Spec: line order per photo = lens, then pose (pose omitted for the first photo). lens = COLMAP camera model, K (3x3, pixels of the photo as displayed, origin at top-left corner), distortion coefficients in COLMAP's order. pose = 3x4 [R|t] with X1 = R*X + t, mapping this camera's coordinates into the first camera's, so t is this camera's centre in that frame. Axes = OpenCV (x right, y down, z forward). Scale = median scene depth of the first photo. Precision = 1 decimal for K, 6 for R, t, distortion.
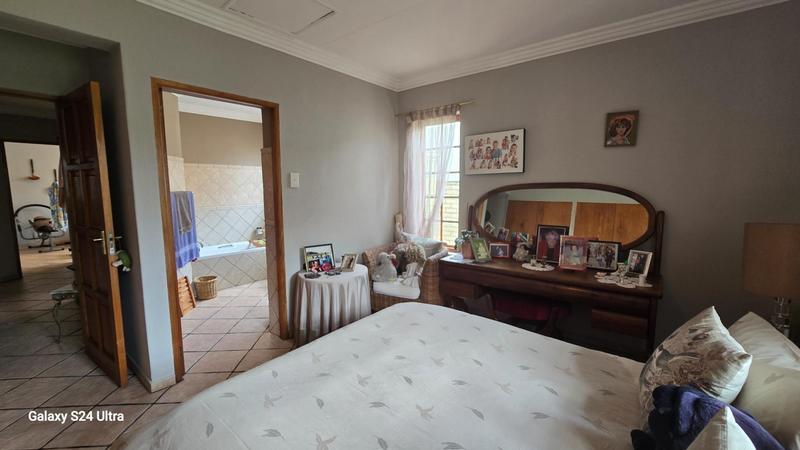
lens RADIAL K [[330.5, 0, 397.8], [0, 330.5, 225.0], [0, 0, 1]] dist [-0.001672, 0.000040]
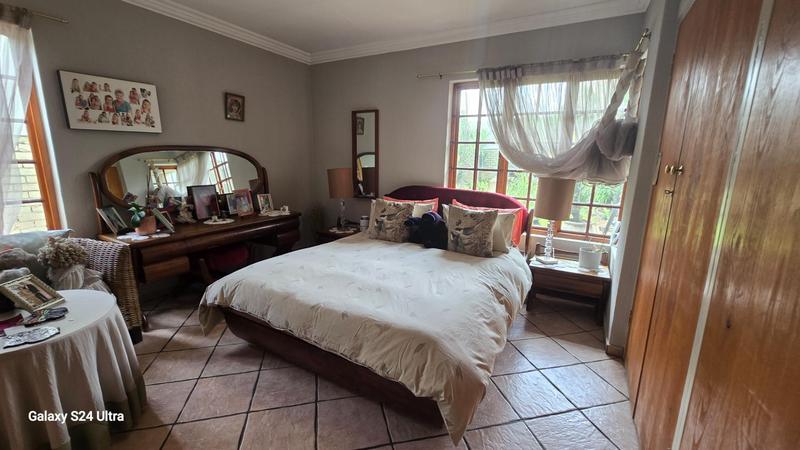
lens RADIAL K [[330.5, 0, 397.8], [0, 330.5, 225.0], [0, 0, 1]] dist [-0.001672, 0.000040]
pose [[-0.153950, -0.203745, 0.966844, -0.680625], [0.090260, 0.971518, 0.219102, -0.048417], [-0.983947, 0.120998, -0.131175, 0.477513]]
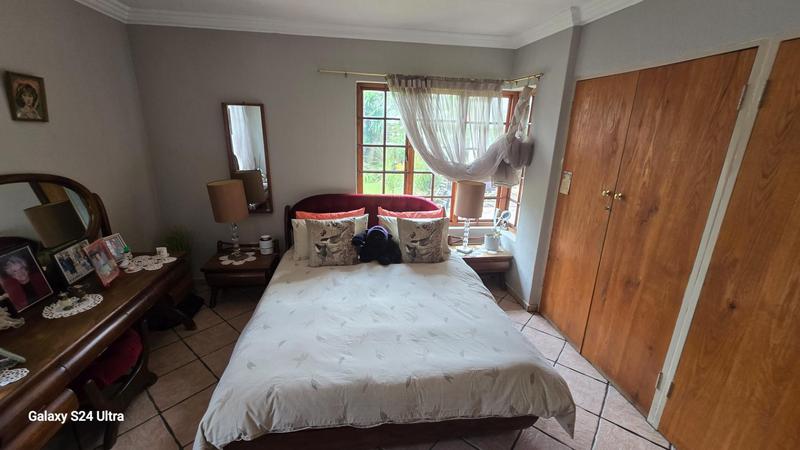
lens RADIAL K [[330.5, 0, 397.8], [0, 330.5, 225.0], [0, 0, 1]] dist [-0.001672, 0.000040]
pose [[-0.733609, -0.218739, 0.643406, -0.401534], [0.046929, 0.928214, 0.369074, -0.213155], [-0.677949, 0.300951, -0.670681, 0.837449]]
